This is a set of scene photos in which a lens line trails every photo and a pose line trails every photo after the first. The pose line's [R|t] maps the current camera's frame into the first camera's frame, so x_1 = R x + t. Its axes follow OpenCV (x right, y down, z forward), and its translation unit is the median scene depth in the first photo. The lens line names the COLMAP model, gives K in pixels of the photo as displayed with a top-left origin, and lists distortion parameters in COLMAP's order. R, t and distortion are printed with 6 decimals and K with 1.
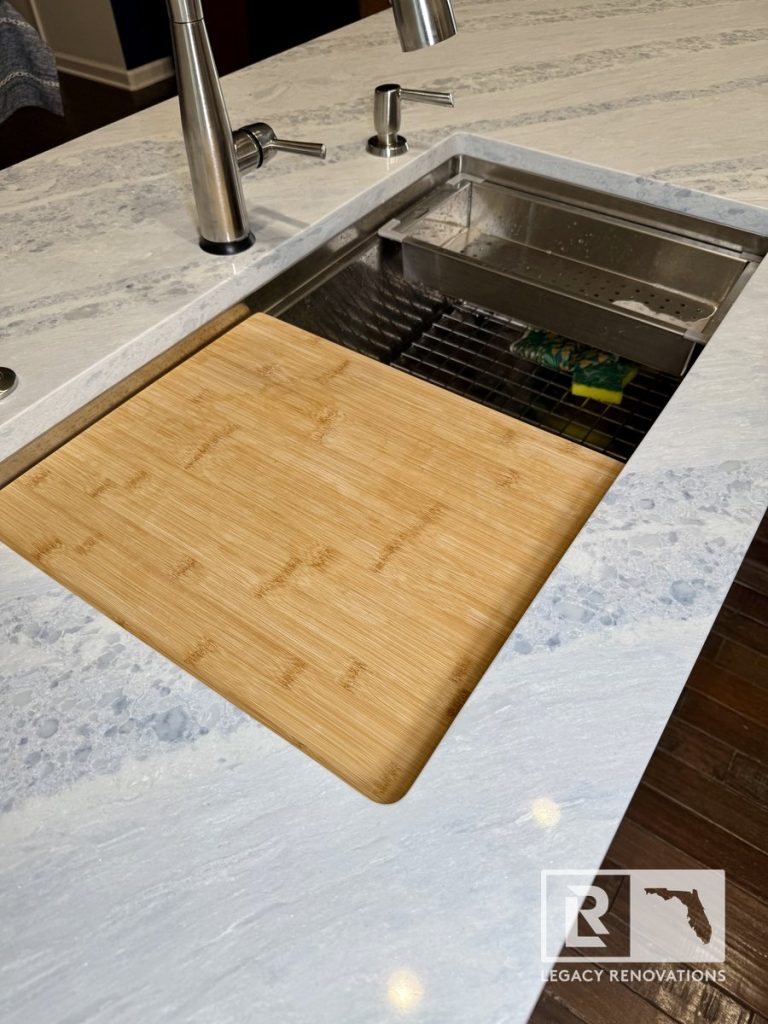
lens RADIAL K [[722.4, 0, 387.6], [0, 722.4, 498.6], [0, 0, 1]] dist [0.067739, -0.088187]
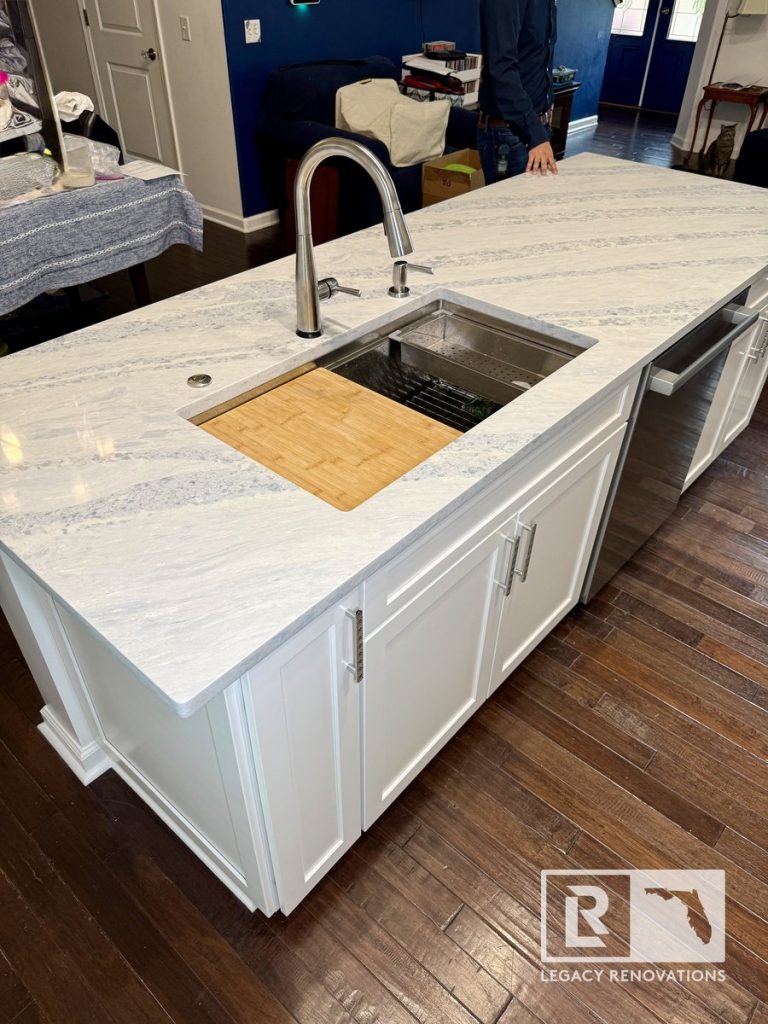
lens RADIAL K [[722.4, 0, 382.4], [0, 722.4, 533.6], [0, 0, 1]] dist [0.067739, -0.088187]
pose [[0.992655, 0.094094, -0.076039, 0.181213], [-0.102275, 0.988427, -0.112038, 0.391891], [0.064617, 0.118992, 0.990790, -0.885831]]
